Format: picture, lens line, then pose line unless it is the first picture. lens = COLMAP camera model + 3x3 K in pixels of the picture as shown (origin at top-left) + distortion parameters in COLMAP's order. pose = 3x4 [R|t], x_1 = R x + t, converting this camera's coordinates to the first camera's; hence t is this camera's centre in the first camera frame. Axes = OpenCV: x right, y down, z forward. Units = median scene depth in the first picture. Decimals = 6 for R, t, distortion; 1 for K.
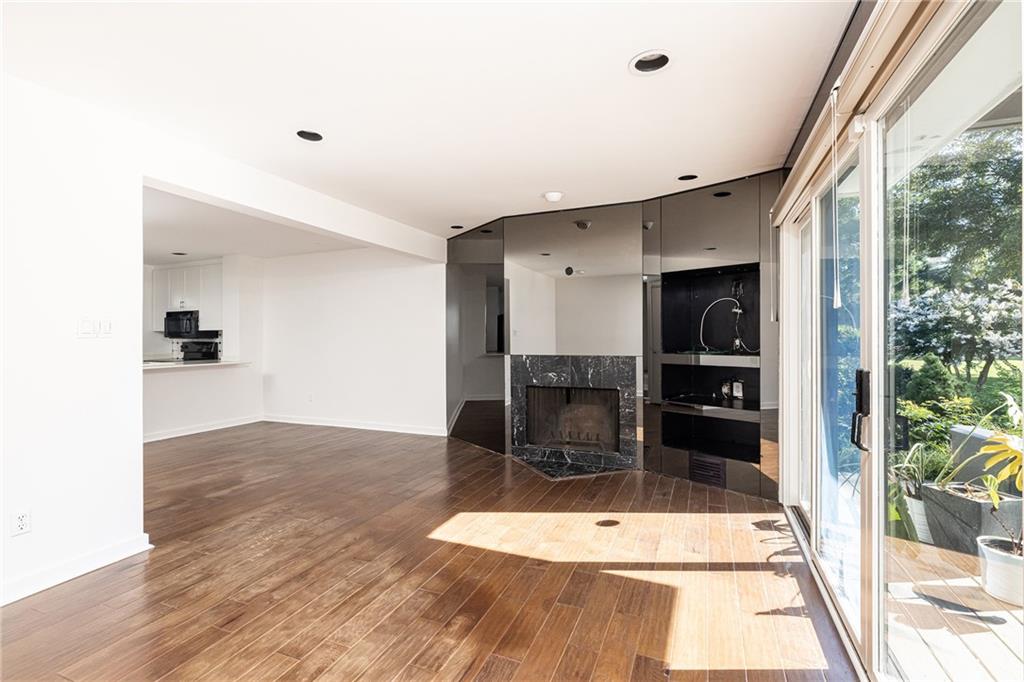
lens RADIAL K [[467.9, 0, 511.7], [0, 467.9, 337.1], [0, 0, 1]] dist [-0.000986, -0.000501]
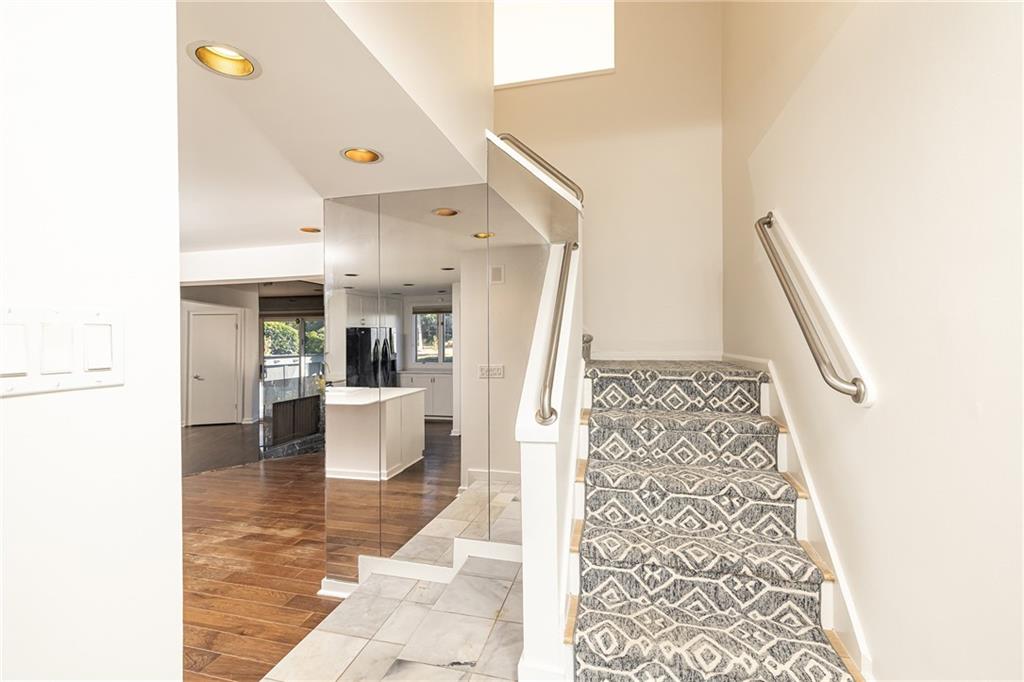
lens RADIAL K [[430.1, 0, 513.1], [0, 430.1, 337.8], [0, 0, 1]] dist [0.001336, 0.000440]
pose [[-0.149428, 0.003903, 0.988765, -1.346668], [0.003648, 0.999988, -0.003396, -0.081893], [-0.988766, 0.003100, -0.149440, 0.521834]]
